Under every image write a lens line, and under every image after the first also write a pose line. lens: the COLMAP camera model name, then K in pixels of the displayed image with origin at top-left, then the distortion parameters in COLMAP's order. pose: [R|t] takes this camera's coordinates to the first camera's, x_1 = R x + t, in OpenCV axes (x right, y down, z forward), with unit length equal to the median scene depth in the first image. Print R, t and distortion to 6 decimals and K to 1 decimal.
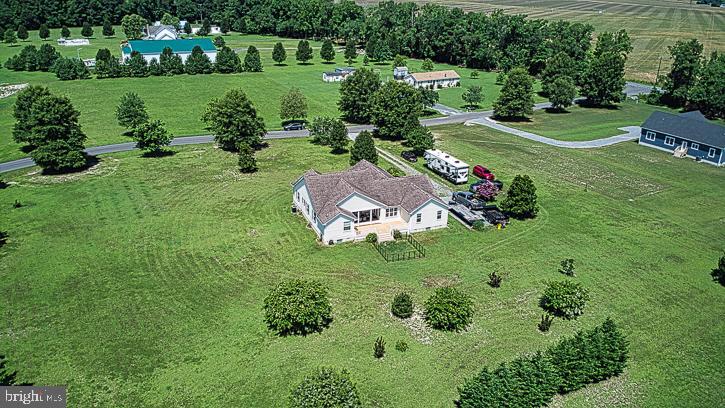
lens RADIAL K [[538.7, 0, 358.2], [0, 538.7, 202.2], [0, 0, 1]] dist [0.111254, -0.267252]
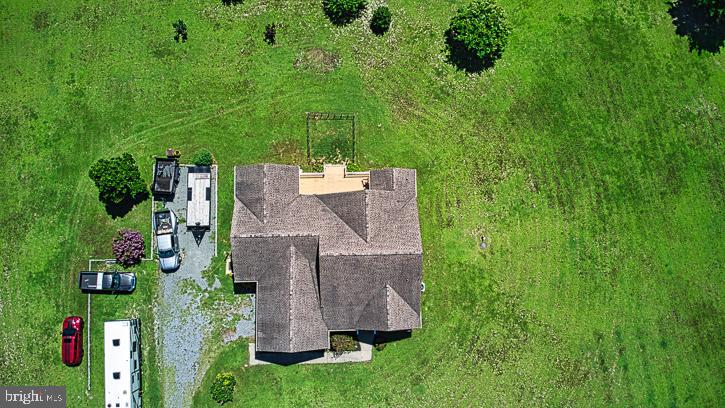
lens RADIAL K [[538.7, 0, 358.2], [0, 538.7, 202.2], [0, 0, 1]] dist [0.111254, -0.267252]
pose [[-0.936838, -0.349734, -0.004484, 0.001321], [0.088849, -0.250361, 0.964067, -0.400743], [-0.338289, 0.902777, 0.265621, 0.449368]]
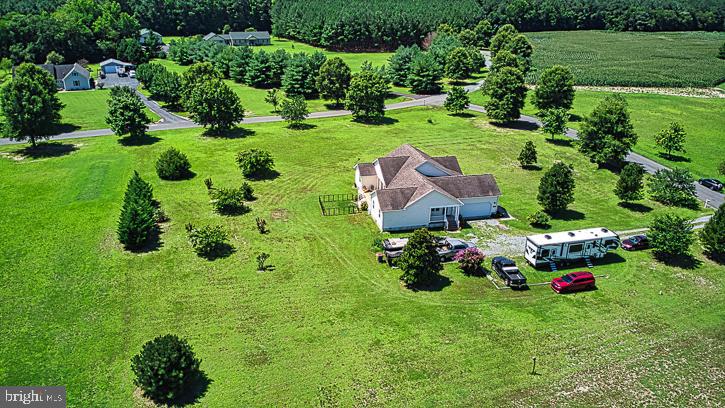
lens RADIAL K [[538.7, 0, 358.2], [0, 538.7, 202.2], [0, 0, 1]] dist [0.111254, -0.267252]
pose [[-0.140906, 0.358253, -0.922930, 0.596771], [-0.392792, 0.835490, 0.384280, -0.200845], [0.908768, 0.416667, 0.022993, 0.531958]]
